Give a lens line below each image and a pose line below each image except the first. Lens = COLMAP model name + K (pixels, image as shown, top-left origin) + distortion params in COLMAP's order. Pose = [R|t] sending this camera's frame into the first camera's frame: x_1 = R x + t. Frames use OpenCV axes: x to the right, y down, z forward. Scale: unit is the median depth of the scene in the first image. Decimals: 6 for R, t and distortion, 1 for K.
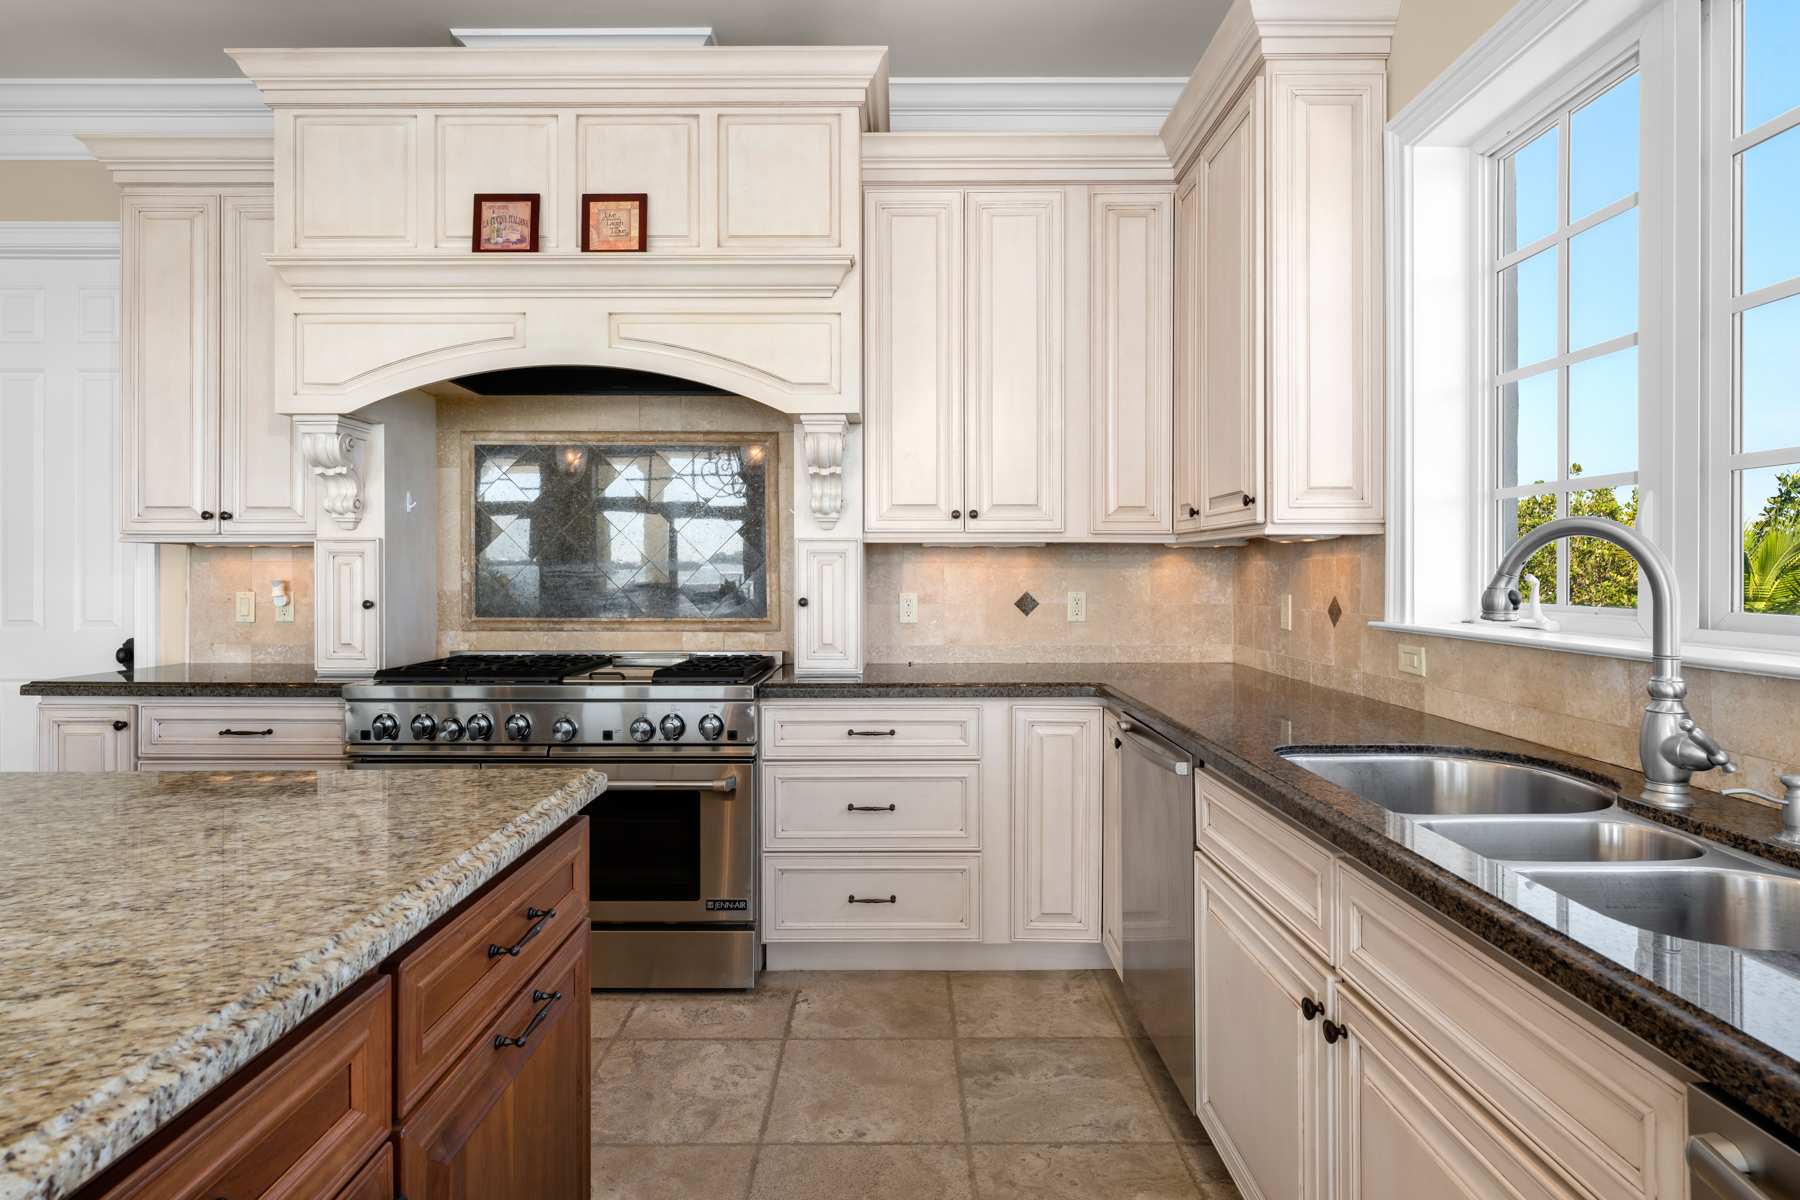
lens RADIAL K [[929.6, 0, 902.6], [0, 929.6, 584.6], [0, 0, 1]] dist [-0.004715, -0.000760]
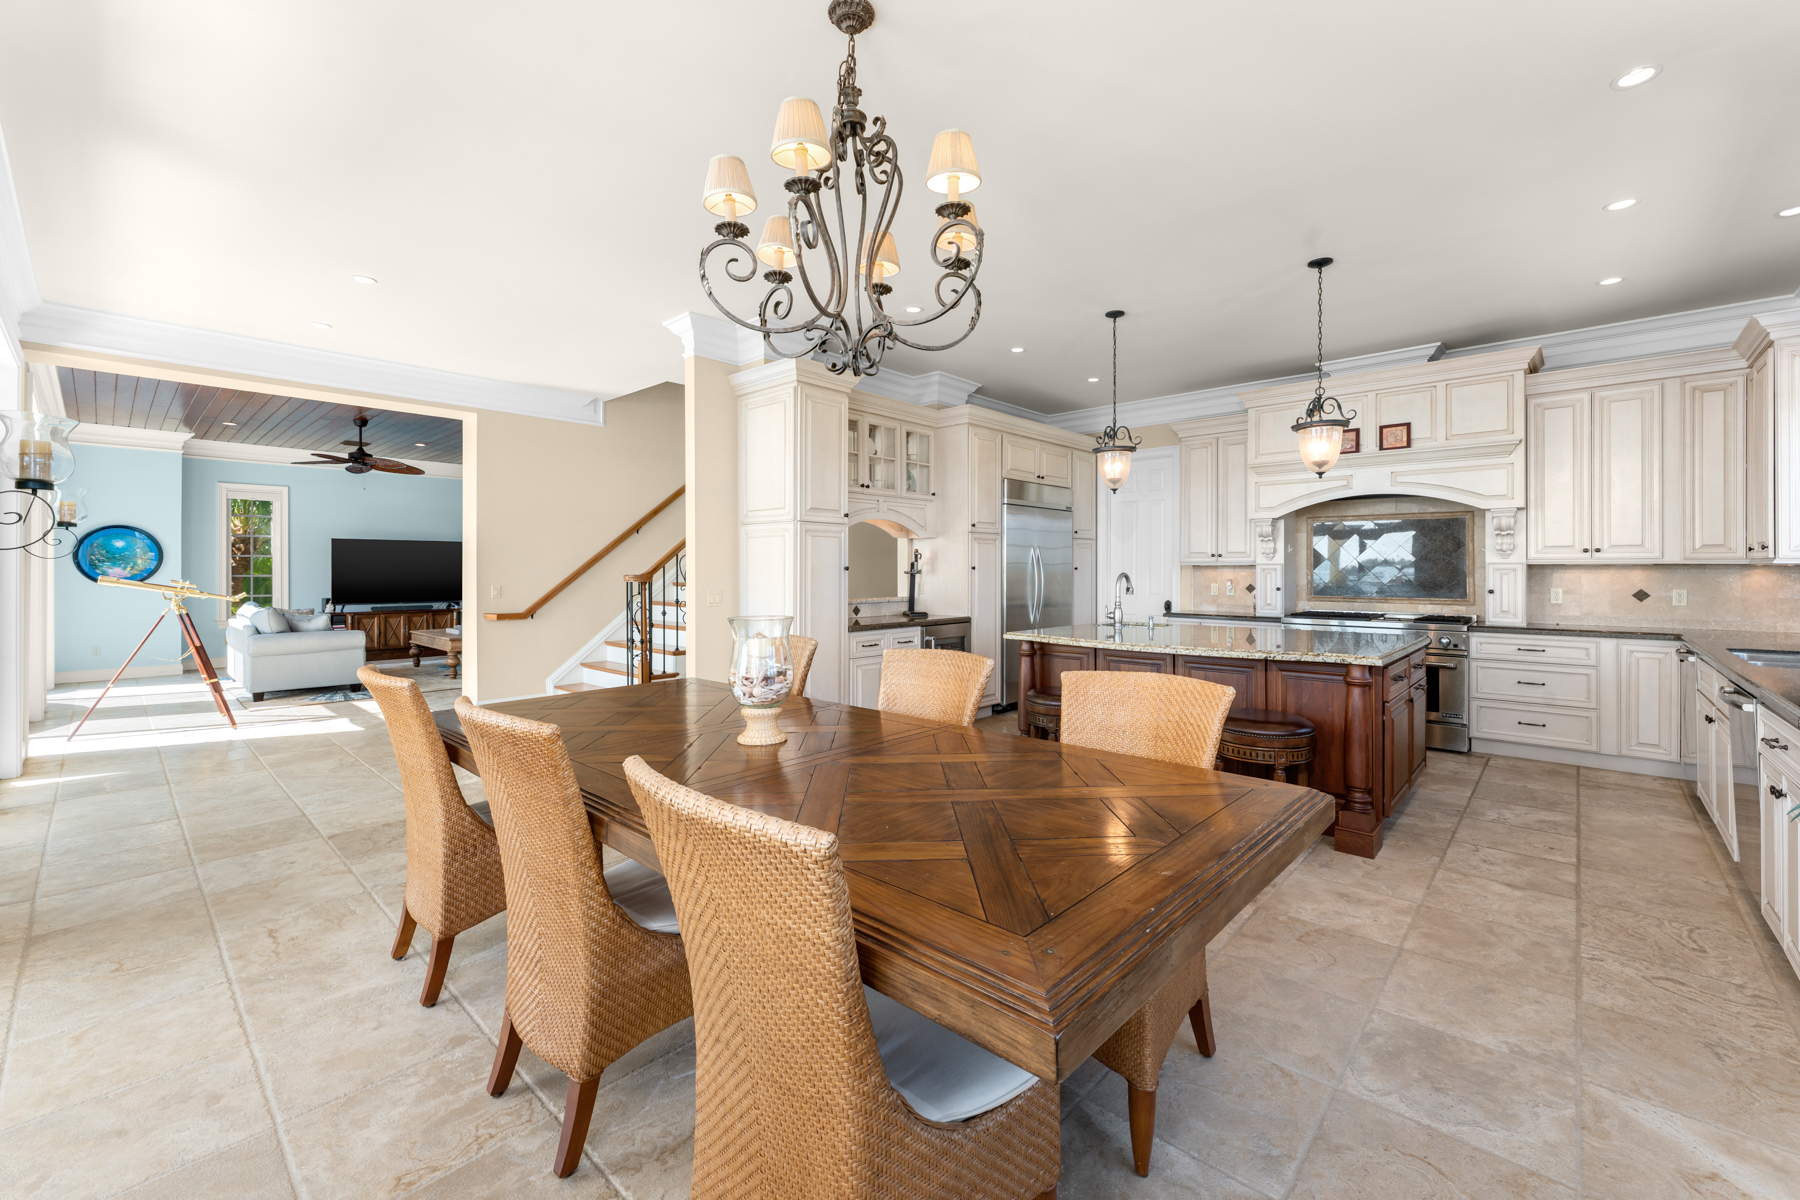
lens RADIAL K [[725.8, 0, 913.0], [0, 725.8, 569.1], [0, 0, 1]] dist [0.002451, -0.000430]
pose [[0.737267, -0.000149, -0.675602, 0.047689], [-0.010037, 0.999887, -0.011174, -0.001548], [0.675527, 0.015020, 0.737182, -1.206663]]
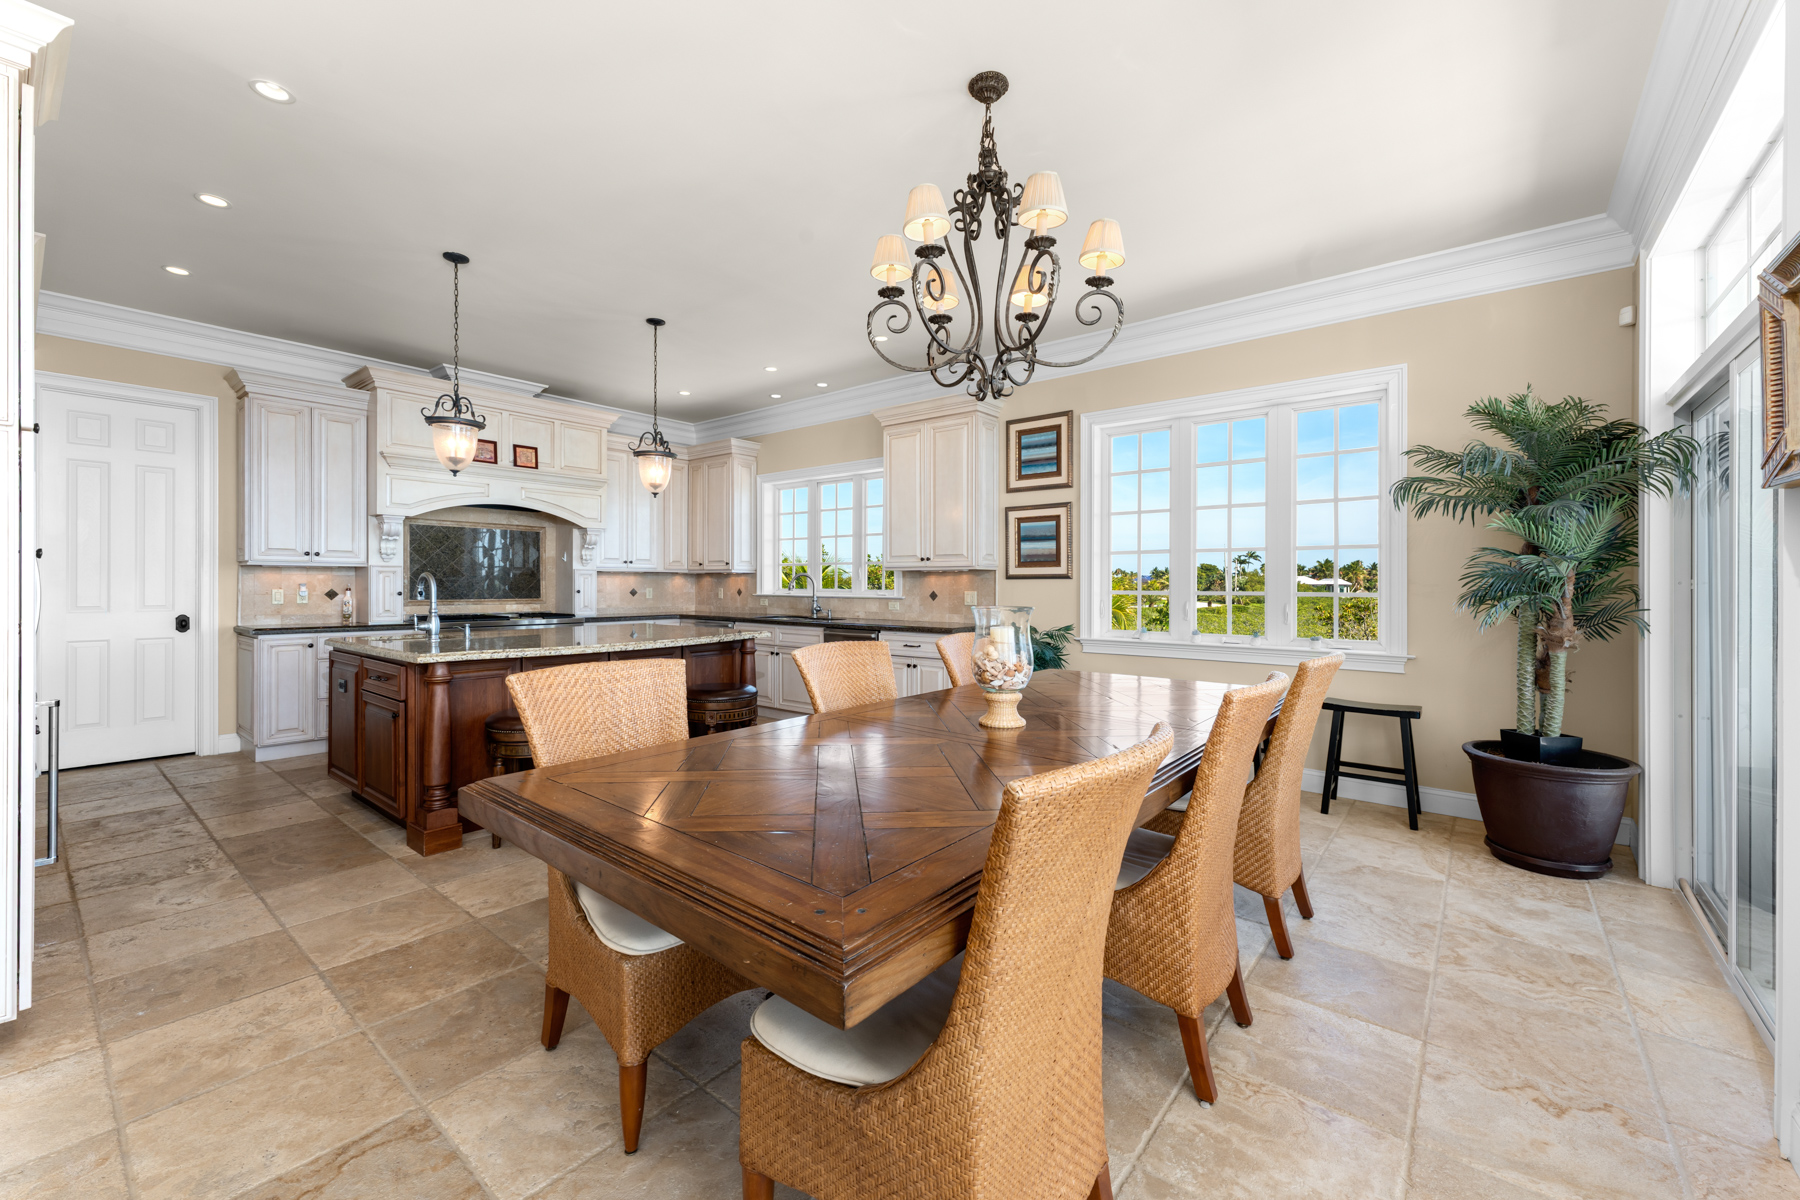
lens RADIAL K [[725.8, 0, 904.5], [0, 725.8, 590.8], [0, 0, 1]] dist [0.002451, -0.000430]
pose [[0.632916, -0.004881, 0.774205, -1.207498], [0.010371, 0.999944, -0.002174, 0.032420], [-0.774151, 0.009406, 0.632931, -1.198449]]
